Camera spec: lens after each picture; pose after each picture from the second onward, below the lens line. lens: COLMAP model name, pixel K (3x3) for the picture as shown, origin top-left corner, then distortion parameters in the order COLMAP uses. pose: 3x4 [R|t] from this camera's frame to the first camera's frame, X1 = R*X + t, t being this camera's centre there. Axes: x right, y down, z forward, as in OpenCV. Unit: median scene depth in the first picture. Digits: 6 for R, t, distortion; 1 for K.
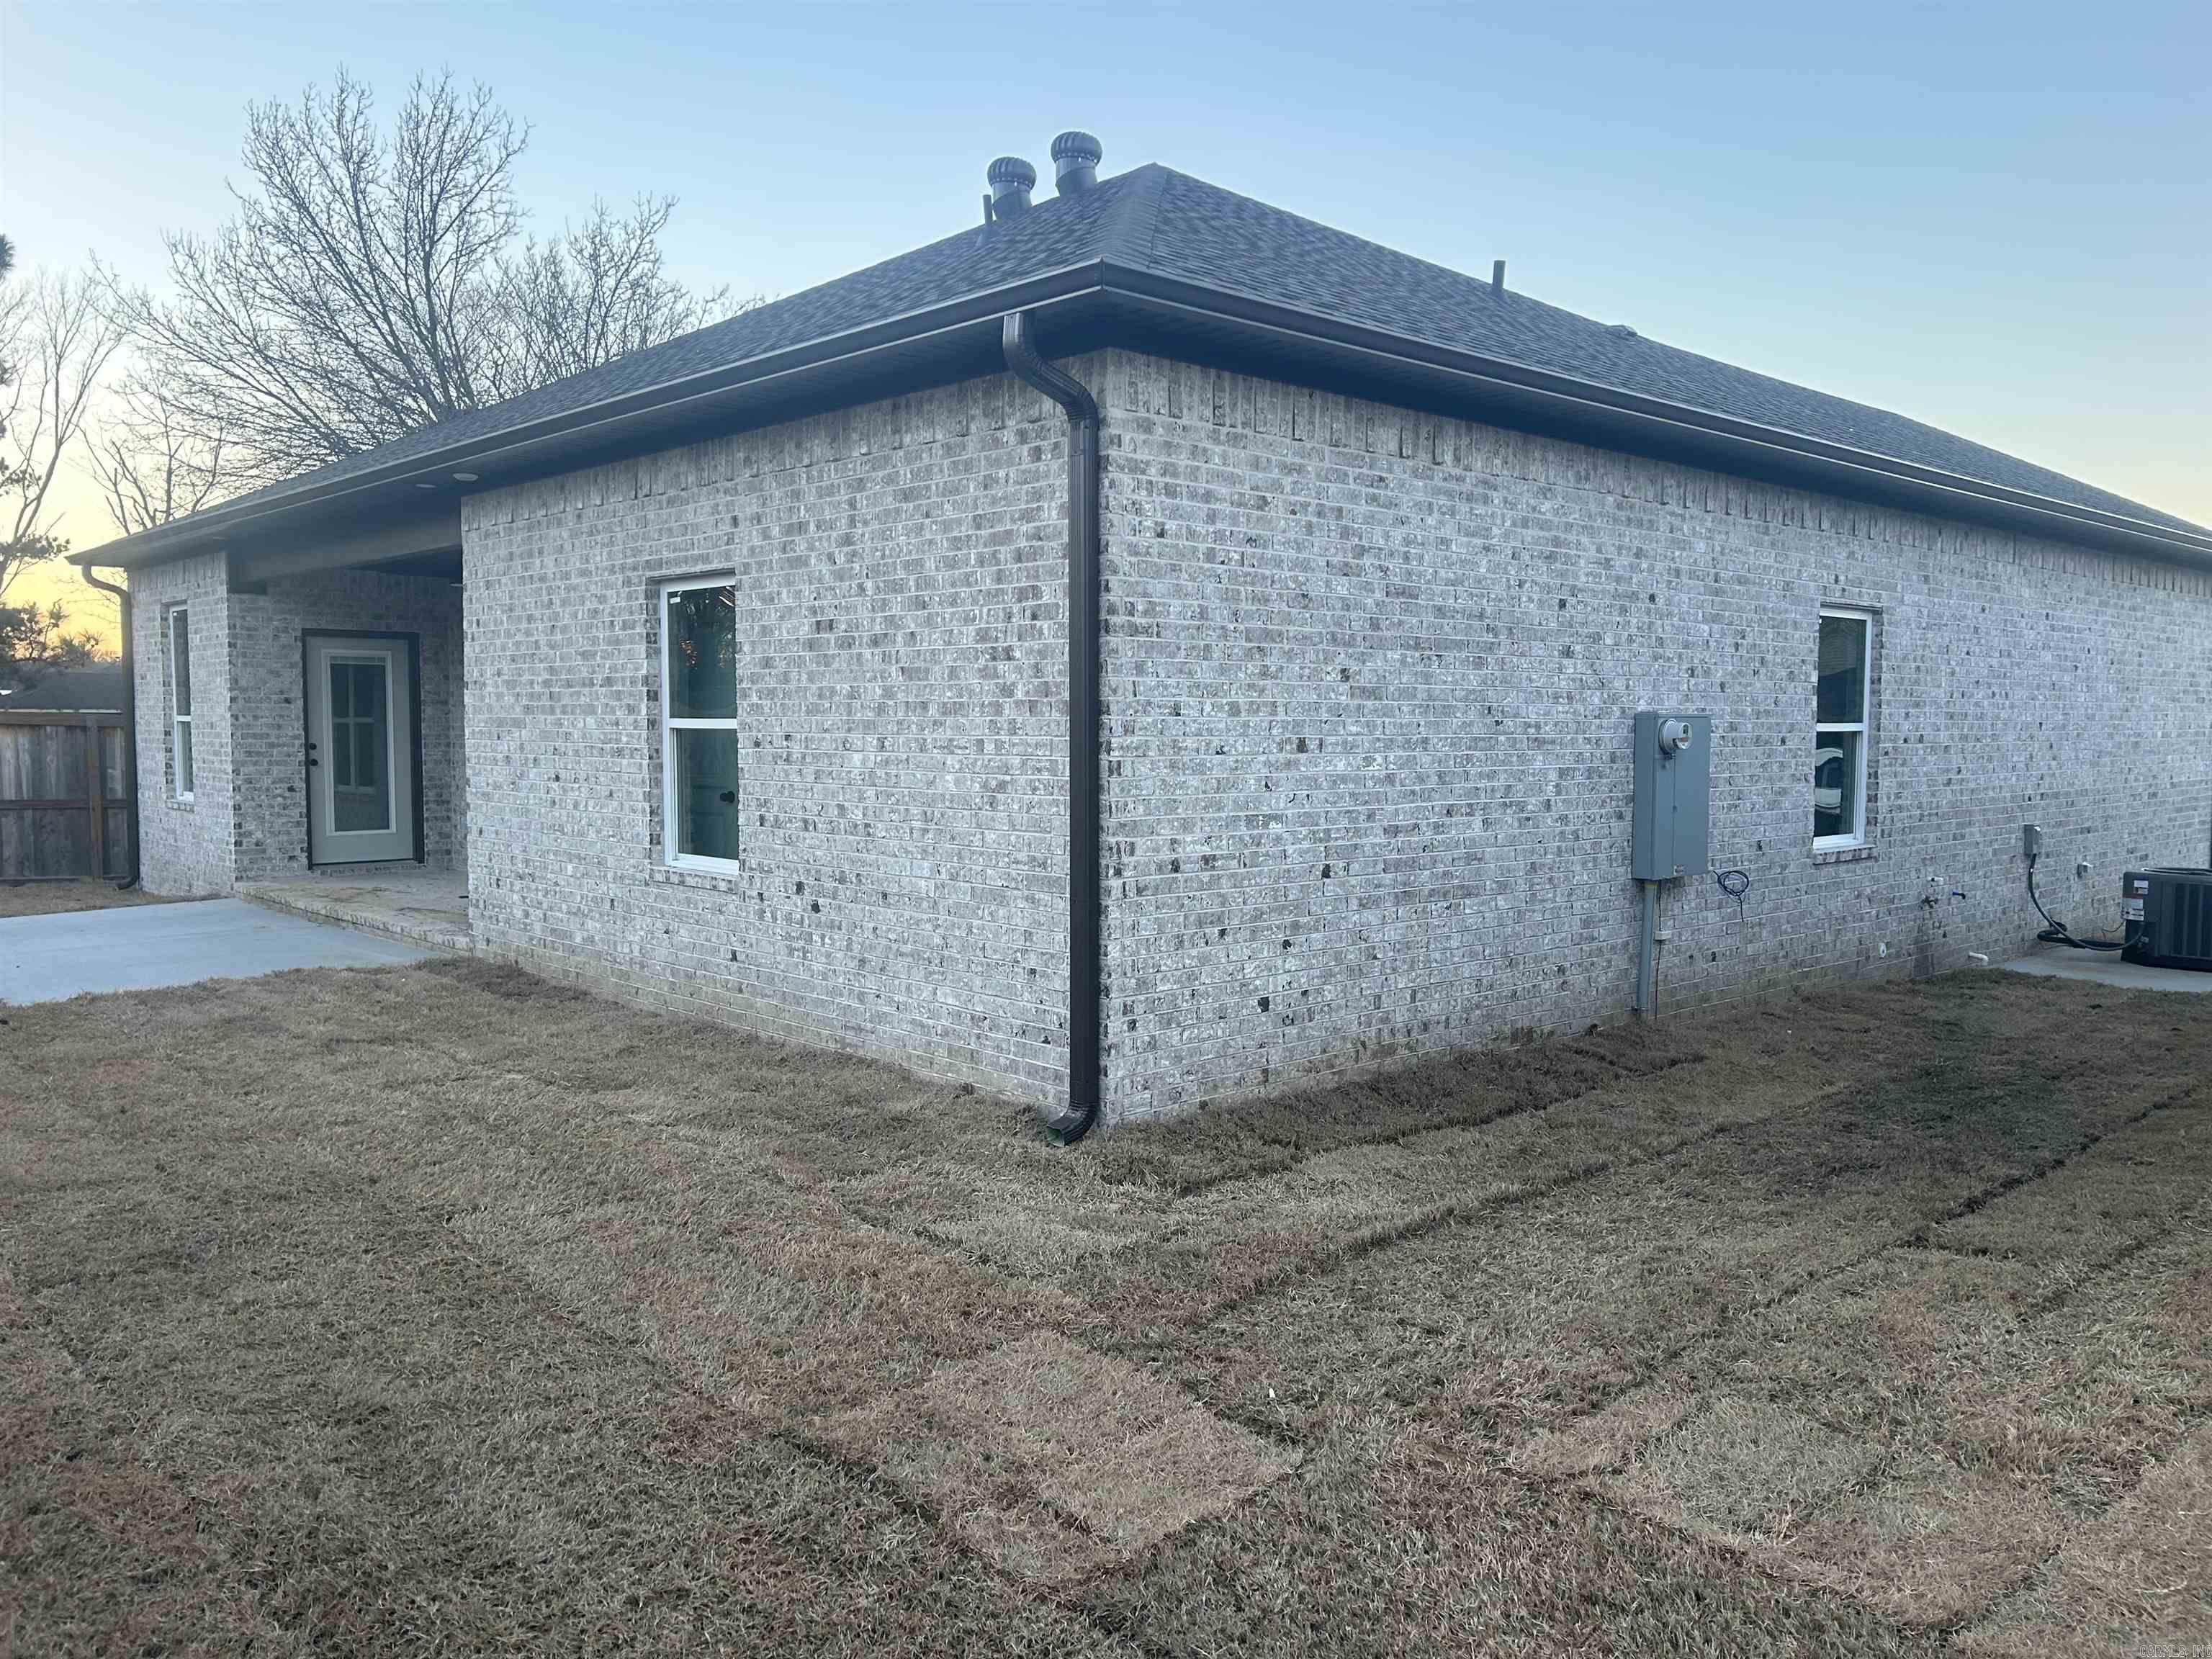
lens RADIAL K [[1707.6, 0, 1114.0], [0, 1707.6, 828.5], [0, 0, 1]] dist [-0.010306, -0.010474]
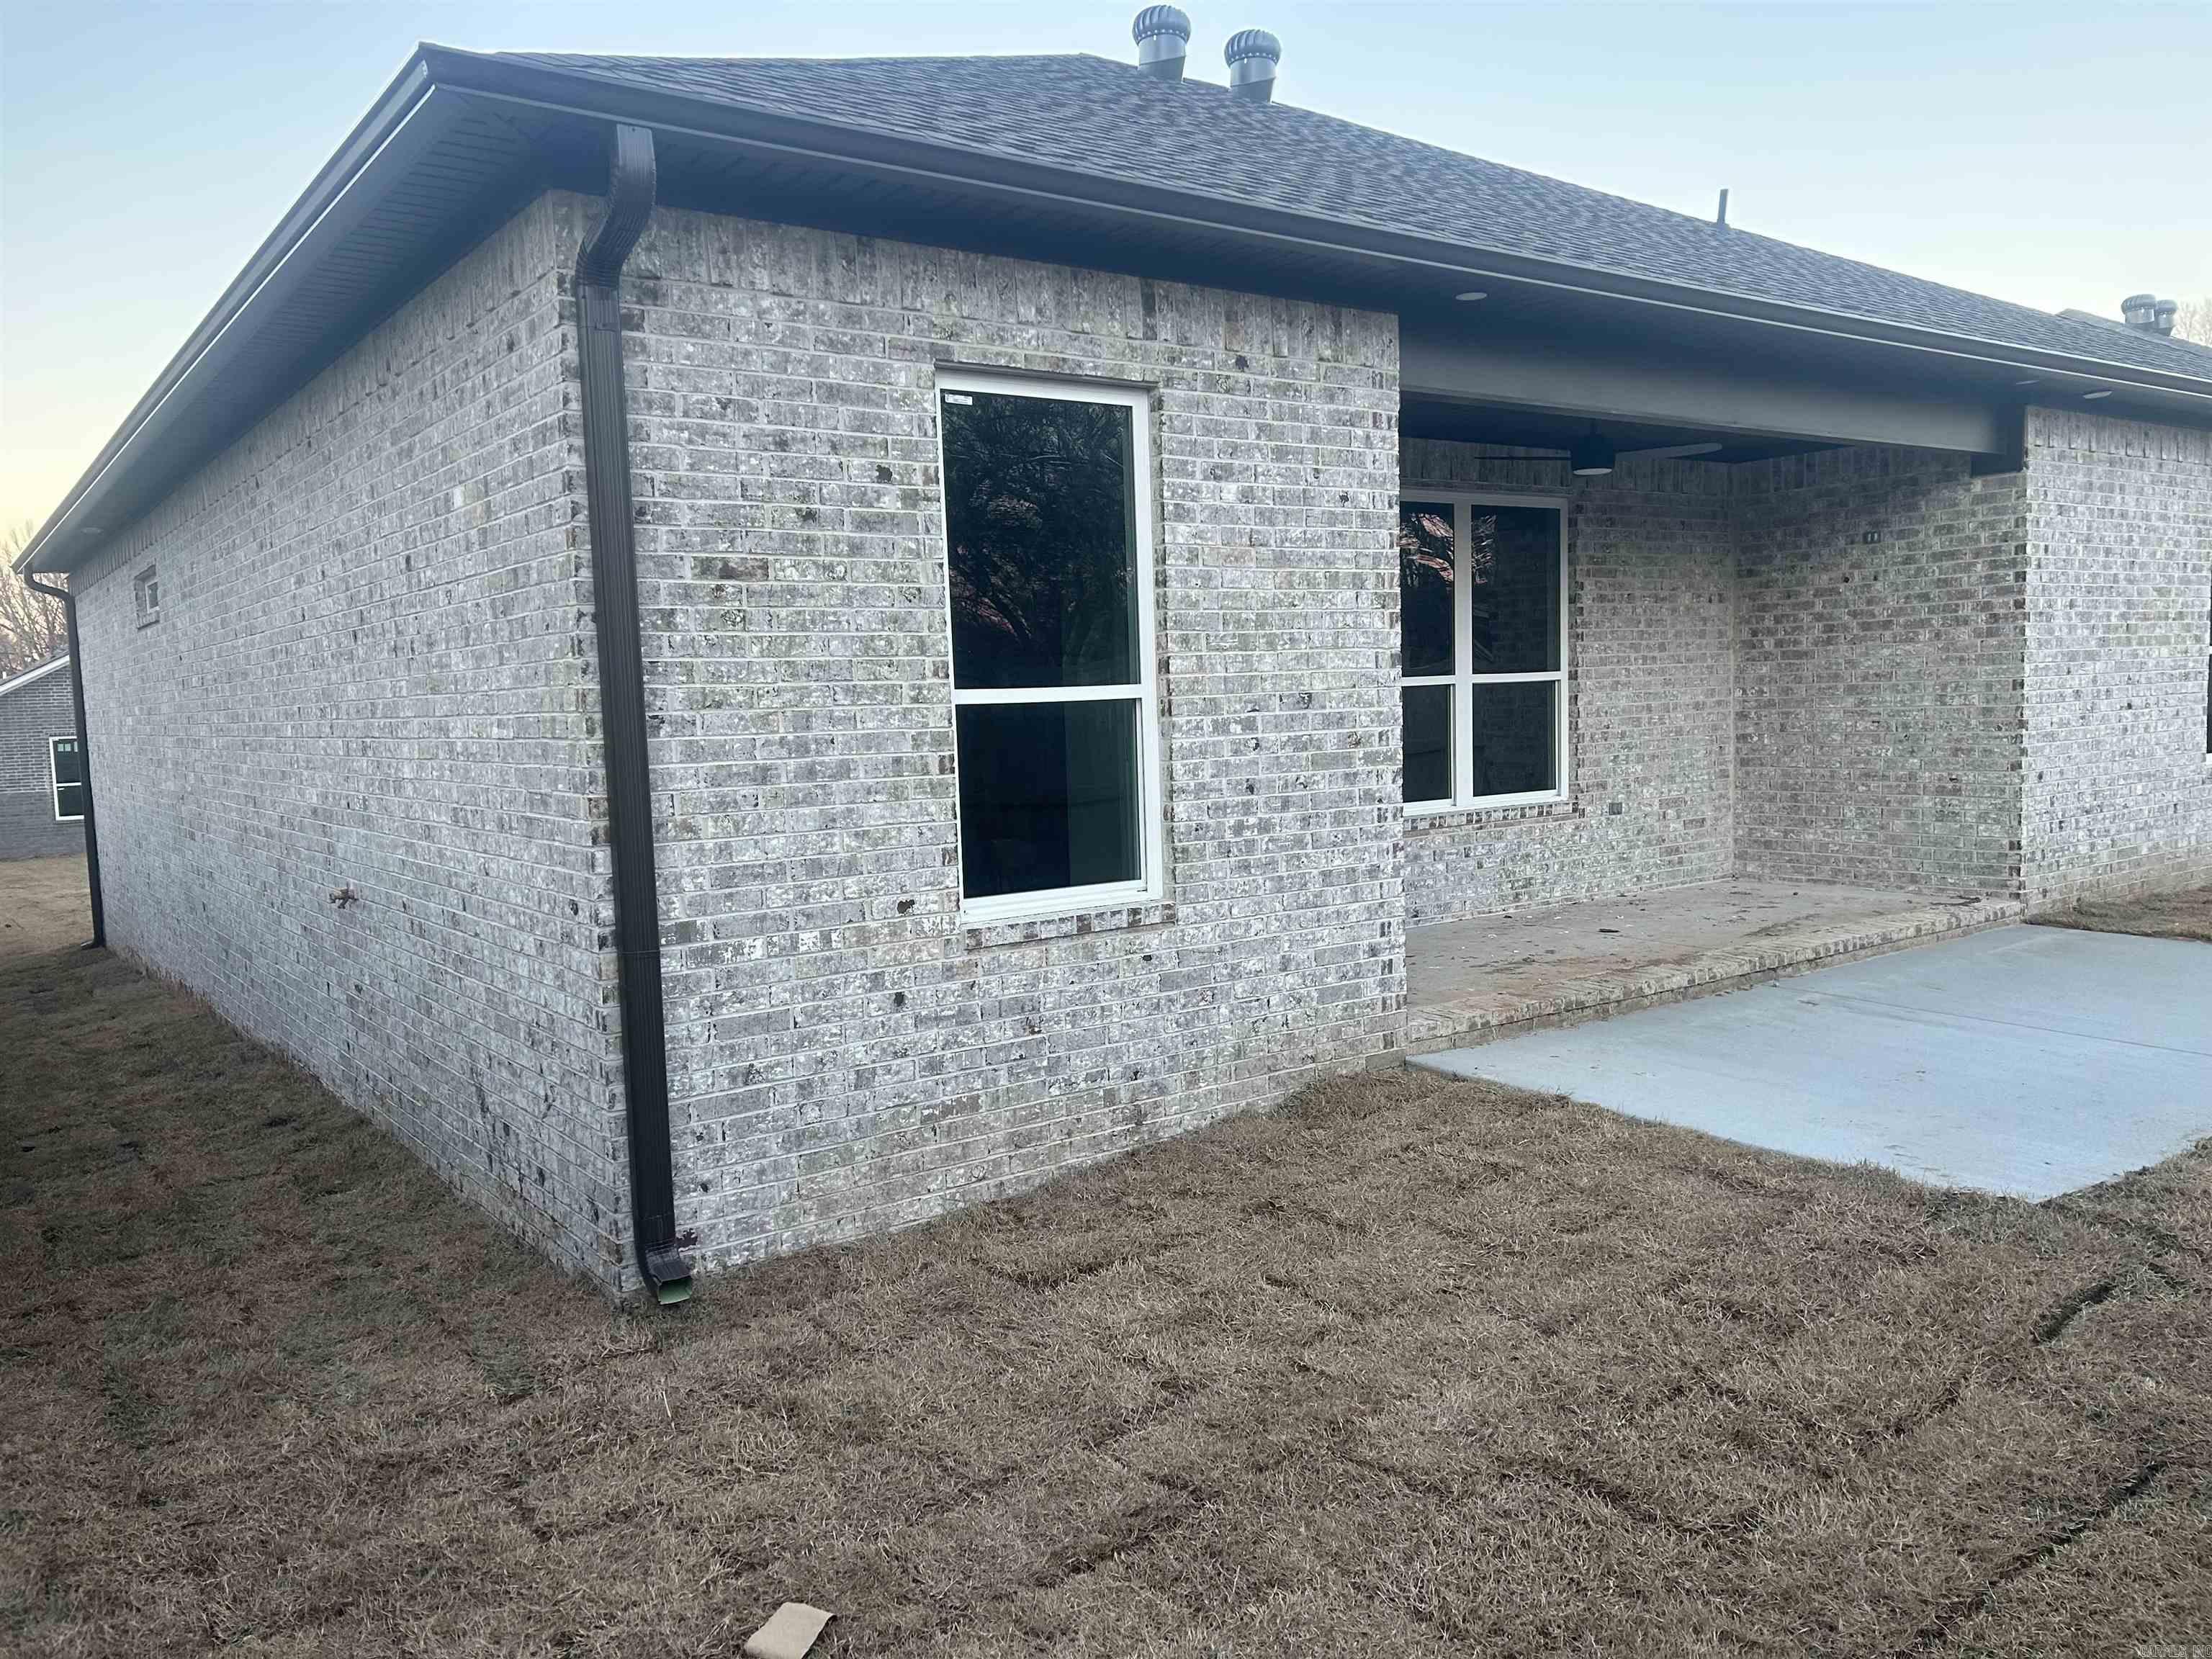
lens RADIAL K [[1707.6, 0, 1113.3], [0, 1707.6, 837.3], [0, 0, 1]] dist [-0.010306, -0.010474]
pose [[0.126446, -0.101199, 0.986798, -1.444529], [0.096537, 0.991316, 0.089292, -0.103089], [-0.987265, 0.083972, 0.135117, 1.474932]]
